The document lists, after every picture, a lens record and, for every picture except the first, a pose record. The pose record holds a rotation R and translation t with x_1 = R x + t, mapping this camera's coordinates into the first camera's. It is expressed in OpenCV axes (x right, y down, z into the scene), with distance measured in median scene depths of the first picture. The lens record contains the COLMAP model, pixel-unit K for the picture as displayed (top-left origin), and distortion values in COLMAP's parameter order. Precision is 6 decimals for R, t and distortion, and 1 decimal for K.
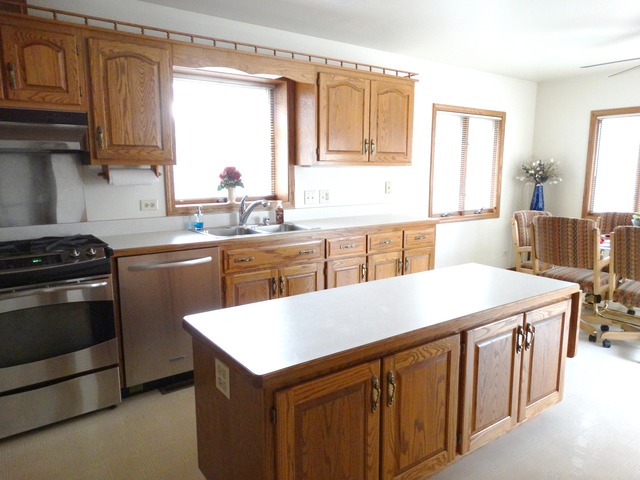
lens RADIAL K [[456.1, 0, 322.2], [0, 456.1, 238.3], [0, 0, 1]] dist [0.001435, -0.000396]
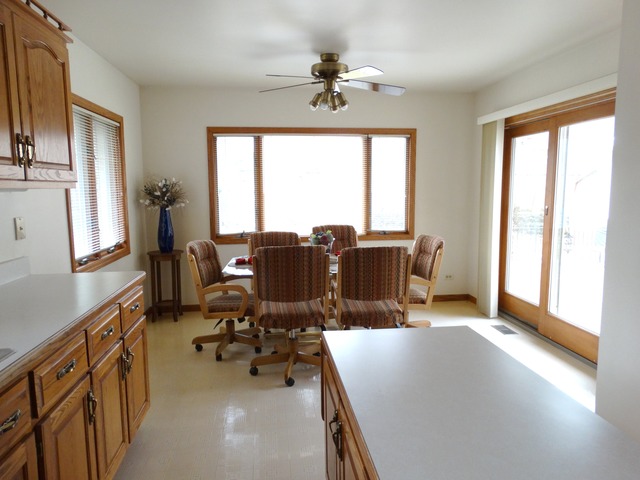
lens RADIAL K [[456.1, 0, 321.1], [0, 456.1, 240.9], [0, 0, 1]] dist [0.001435, -0.000396]
pose [[0.478155, -0.112424, 0.871050, -0.127453], [0.143744, 0.988418, 0.048666, -0.059431], [-0.866432, 0.101938, 0.488778, 0.354109]]
